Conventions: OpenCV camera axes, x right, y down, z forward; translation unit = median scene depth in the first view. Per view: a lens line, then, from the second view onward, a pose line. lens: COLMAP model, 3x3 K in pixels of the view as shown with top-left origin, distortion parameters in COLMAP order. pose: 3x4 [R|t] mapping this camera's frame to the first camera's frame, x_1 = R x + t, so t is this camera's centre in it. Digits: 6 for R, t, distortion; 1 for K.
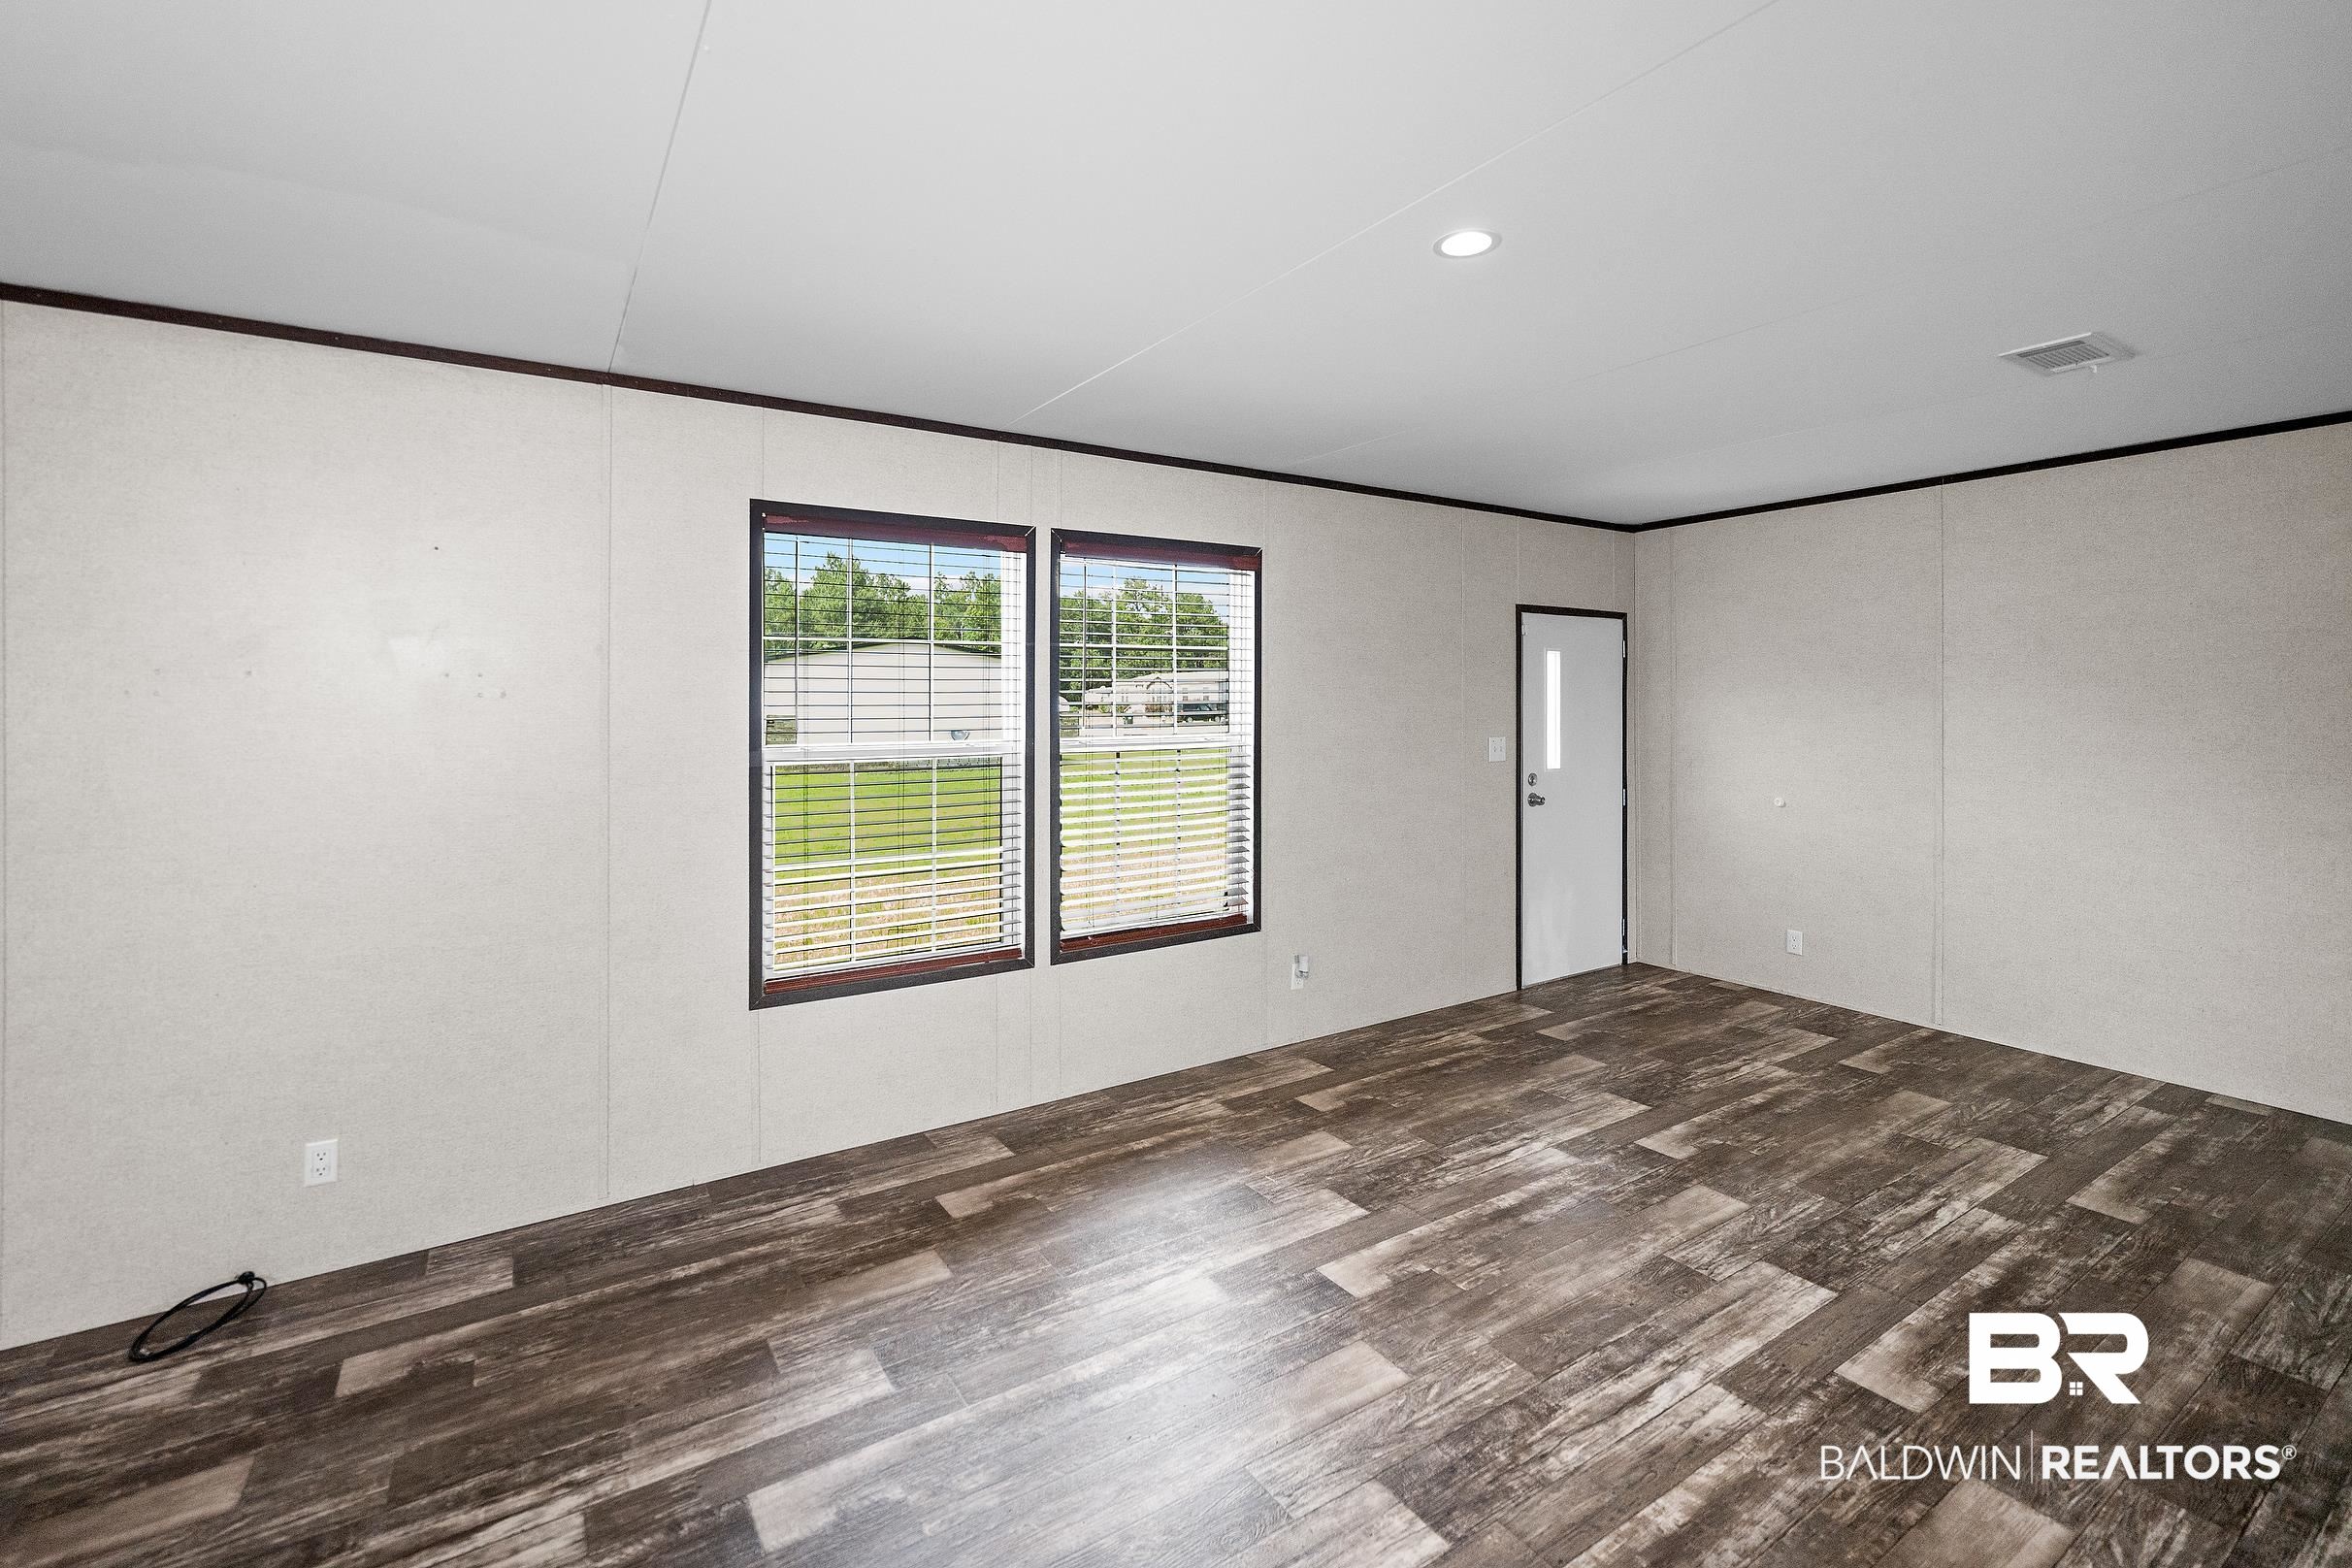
lens RADIAL K [[1004.4, 0, 1153.7], [0, 1004.4, 794.3], [0, 0, 1]] dist [-0.004104, 0.001164]
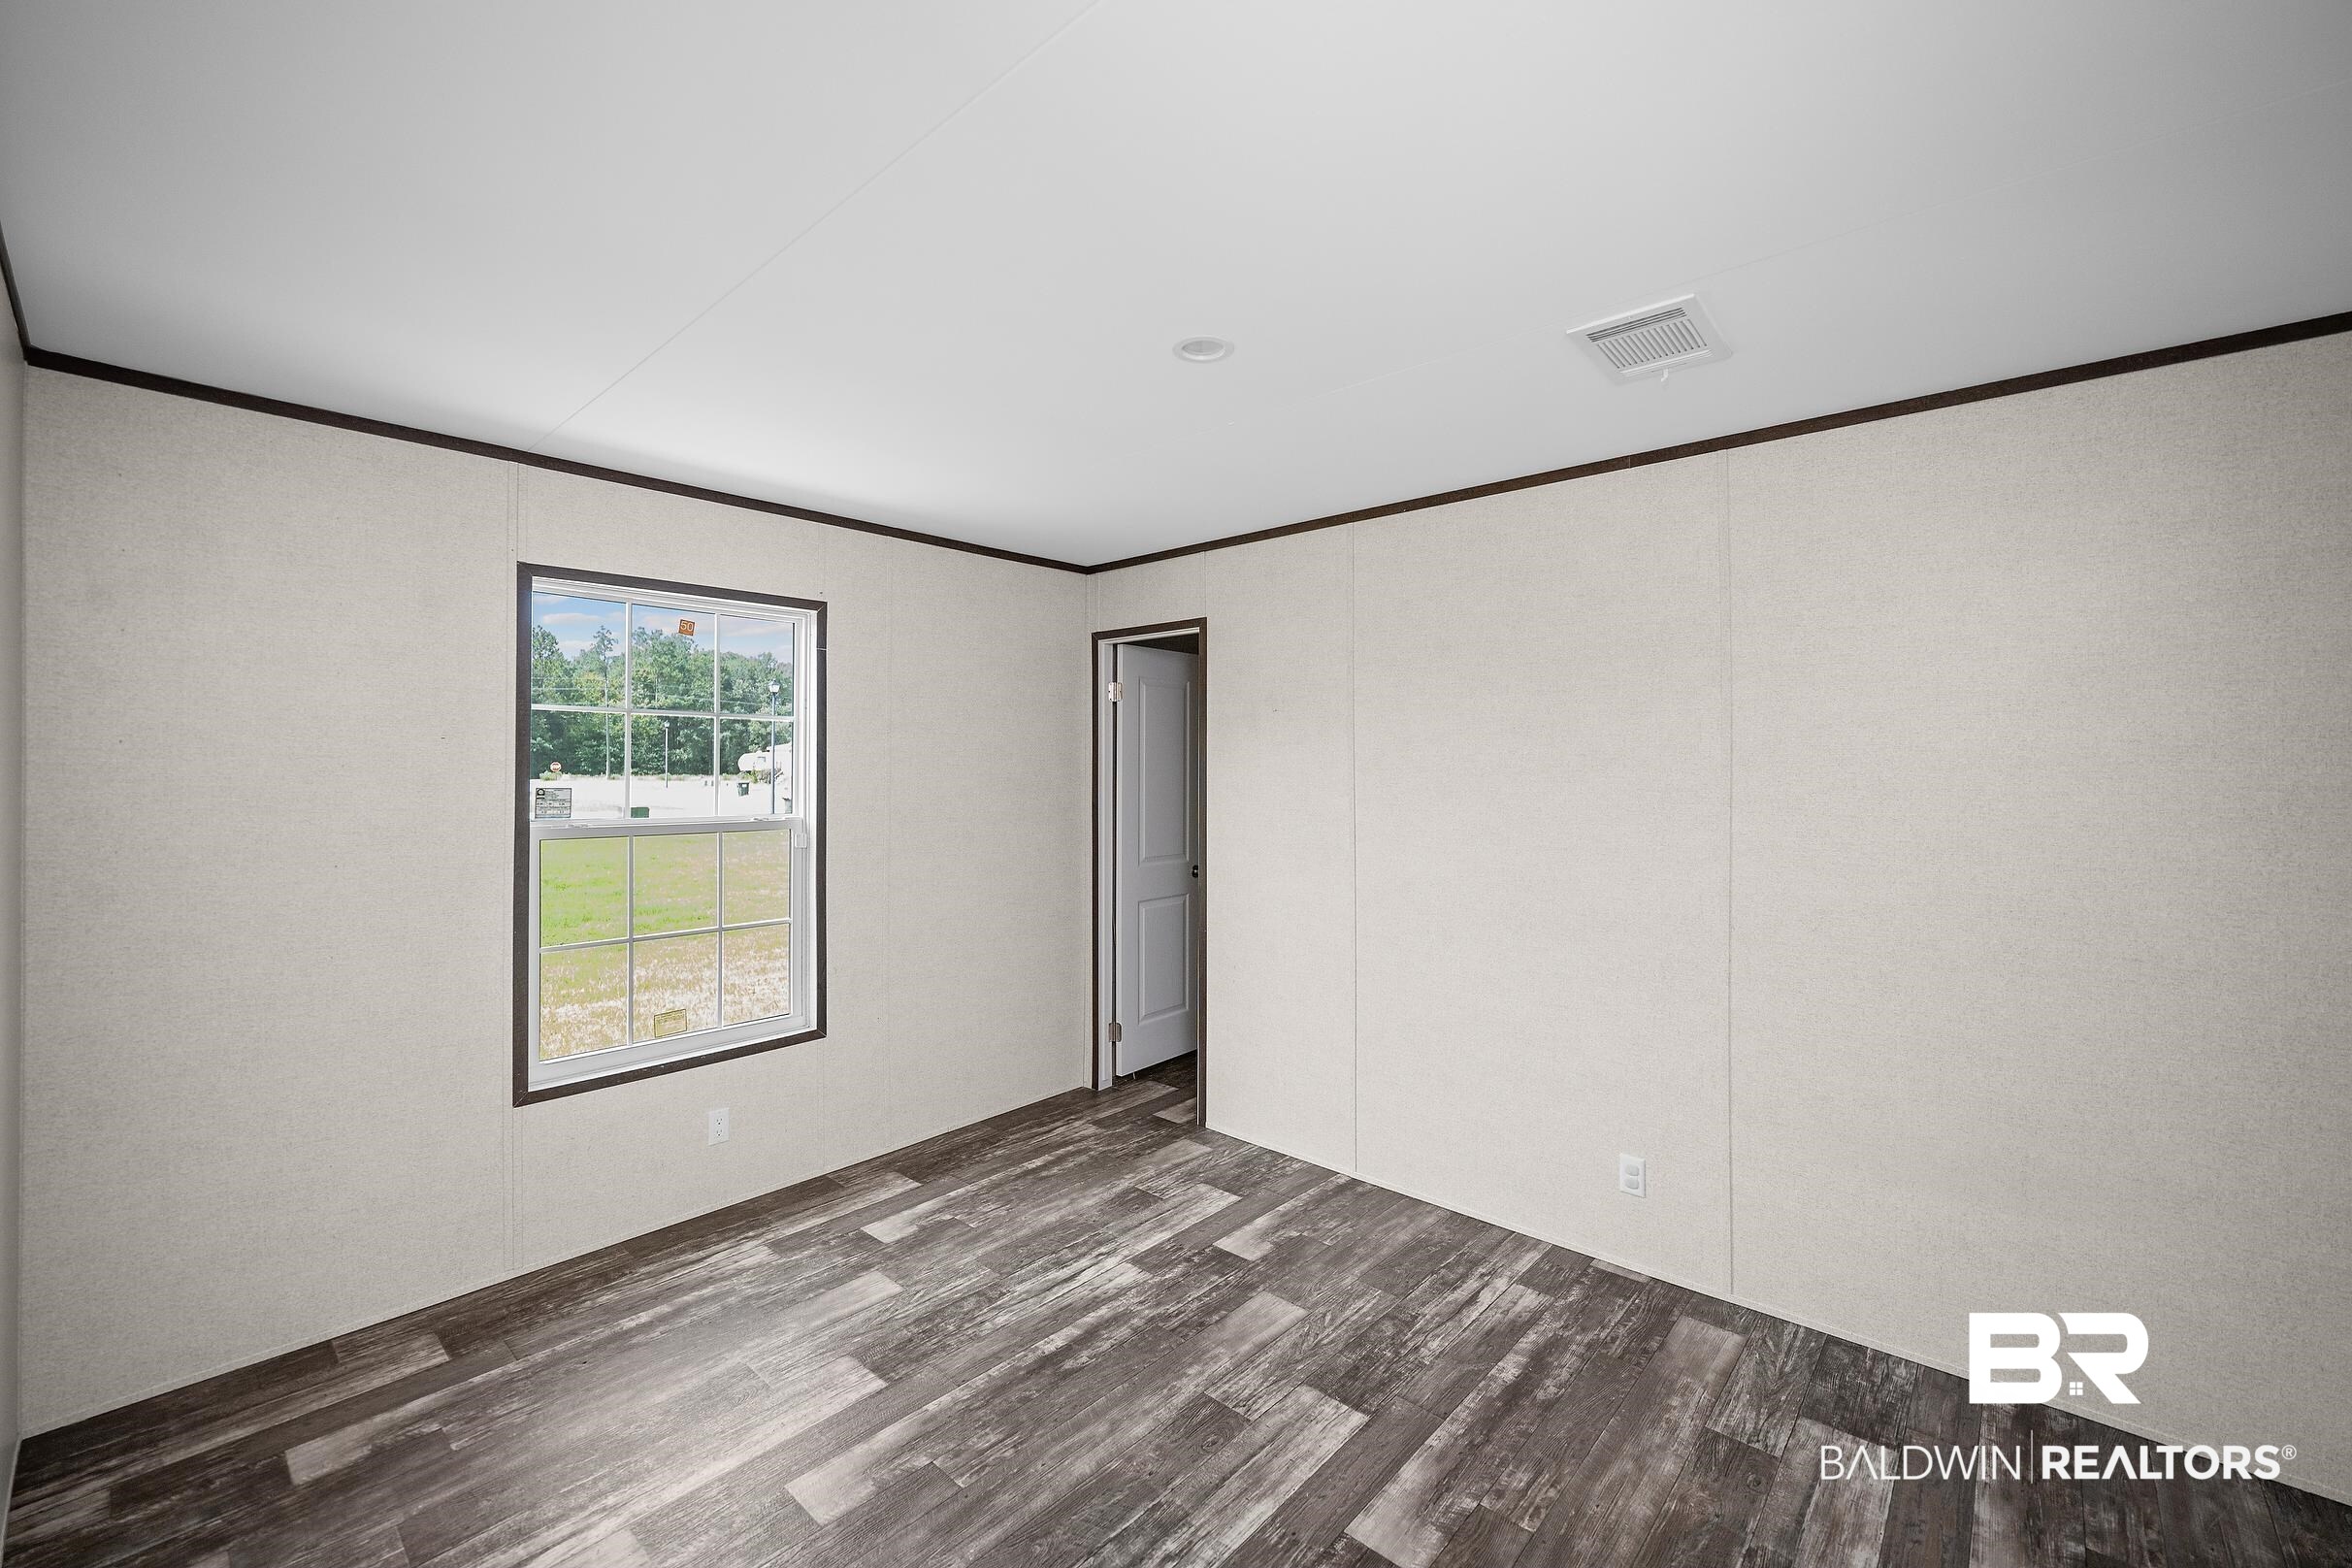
lens RADIAL K [[964.9, 0, 1189.0], [0, 964.9, 789.4], [0, 0, 1]] dist [-0.008152, 0.000266]
pose [[0.959286, 0.001579, 0.282432, -0.209478], [0.018180, 0.997565, -0.067326, 0.011459], [-0.281851, 0.069720, 0.956922, -0.138023]]
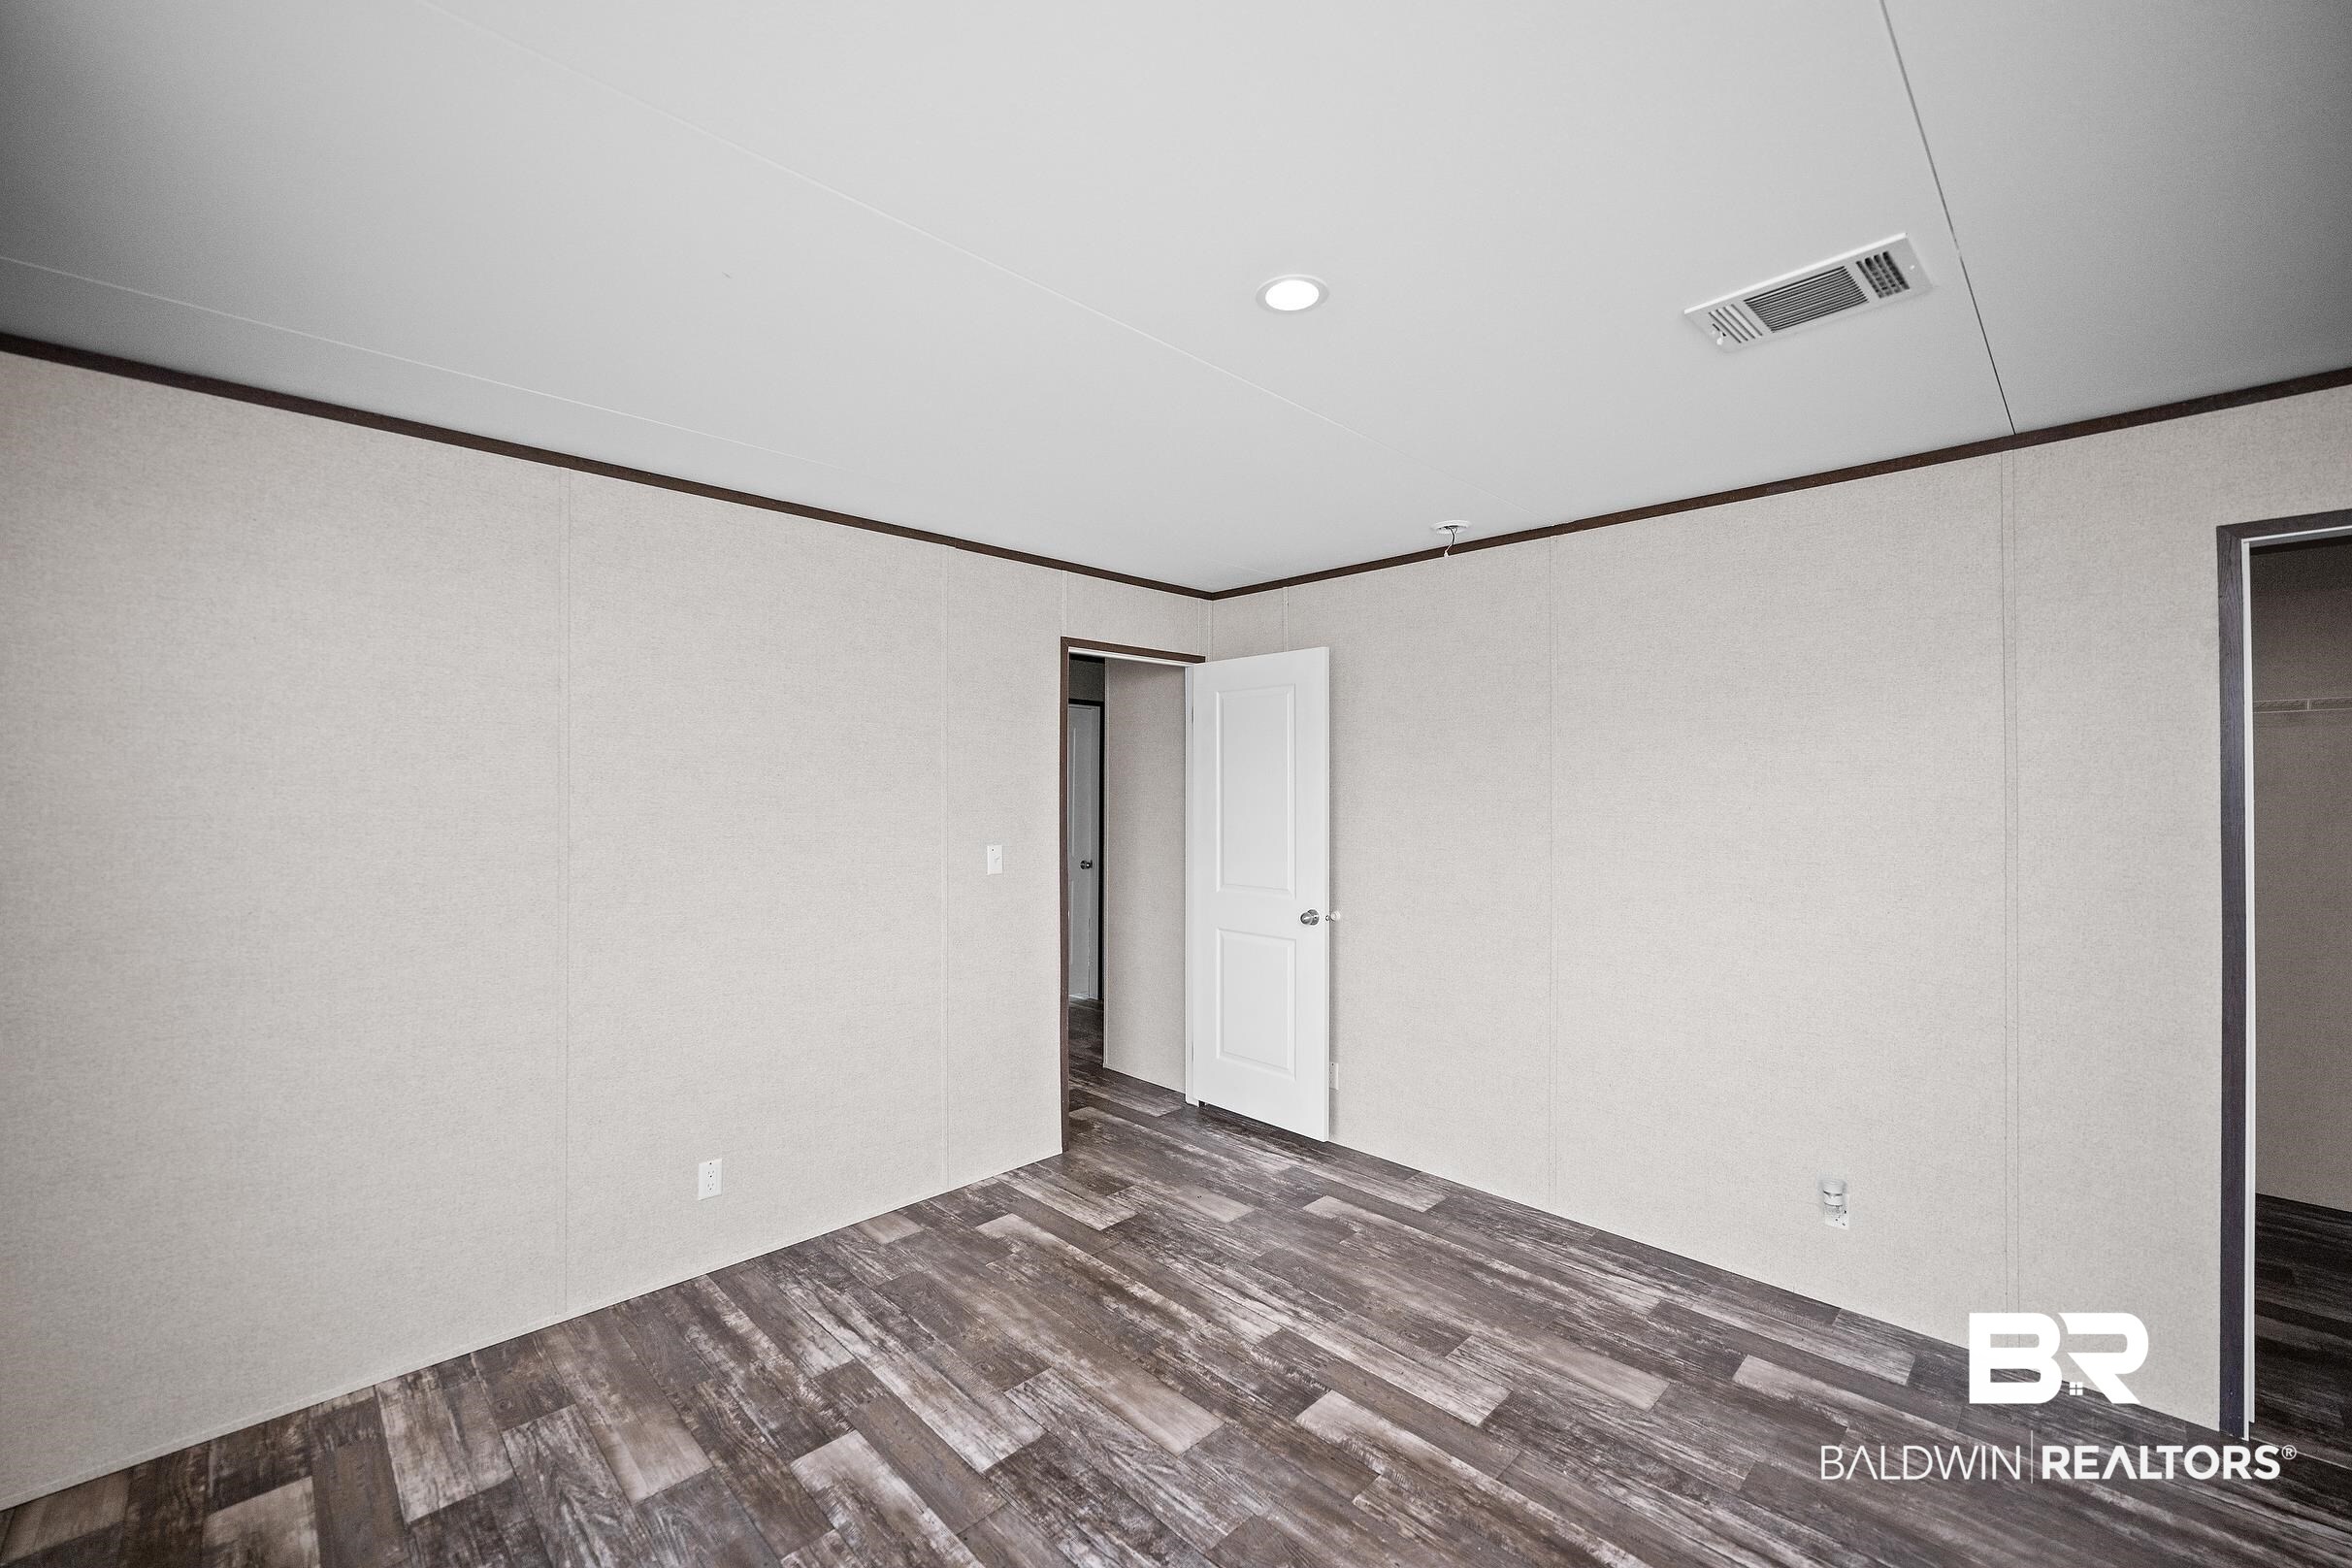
lens RADIAL K [[931.5, 0, 1146.9], [0, 931.5, 809.1], [0, 0, 1]] dist [-0.015965, 0.002657]
pose [[0.212886, 0.031151, -0.976580, 1.601781], [-0.098099, 0.995123, 0.010357, -0.106784], [0.972140, 0.093597, 0.214903, 0.986619]]
